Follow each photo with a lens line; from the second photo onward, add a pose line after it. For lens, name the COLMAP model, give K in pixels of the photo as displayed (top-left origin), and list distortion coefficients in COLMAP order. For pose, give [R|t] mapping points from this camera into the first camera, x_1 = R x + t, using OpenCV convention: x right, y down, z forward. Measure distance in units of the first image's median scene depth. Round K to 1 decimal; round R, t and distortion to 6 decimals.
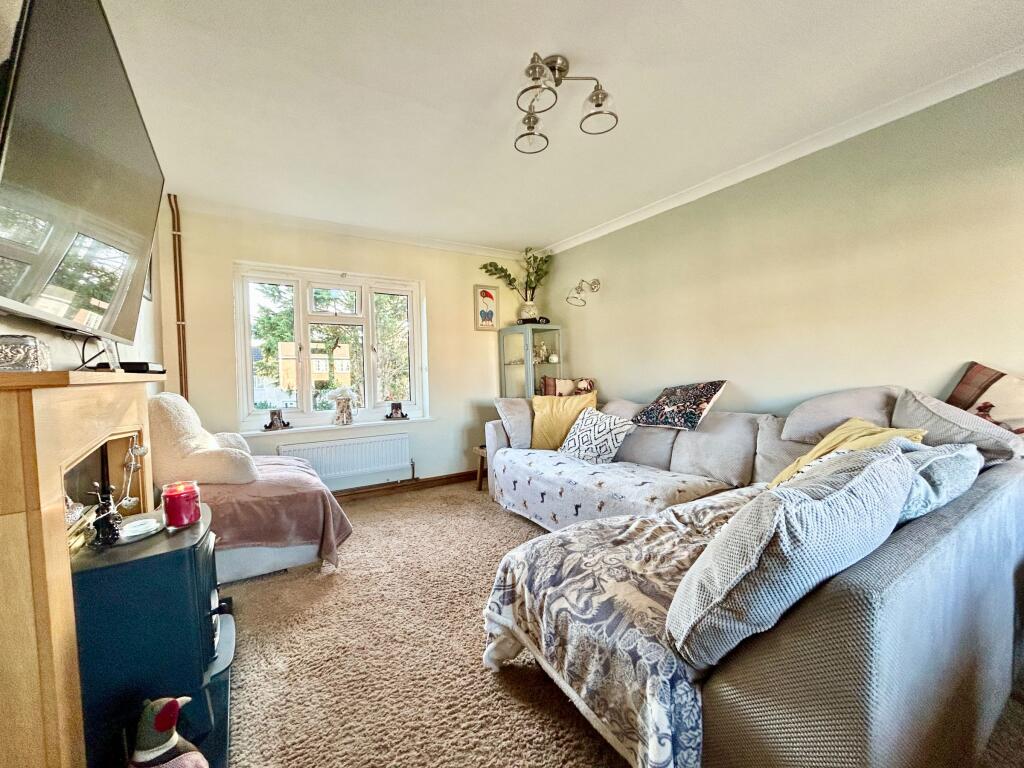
lens RADIAL K [[412.9, 0, 512.1], [0, 412.9, 384.3], [0, 0, 1]] dist [0.004035, 0.000436]
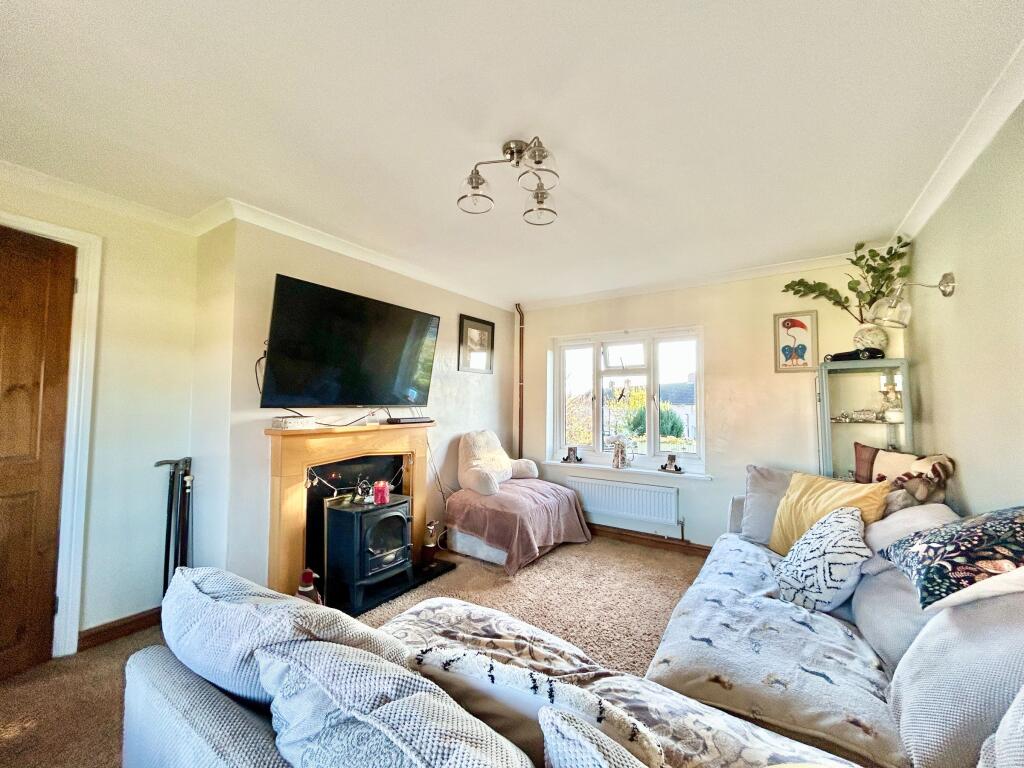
lens RADIAL K [[412.9, 0, 512.4], [0, 412.9, 384.0], [0, 0, 1]] dist [0.004035, 0.000436]
pose [[0.397468, -0.020230, -0.917393, 0.468809], [-0.042441, 0.998282, -0.040401, -0.065041], [0.916634, 0.054993, 0.395927, 0.279140]]
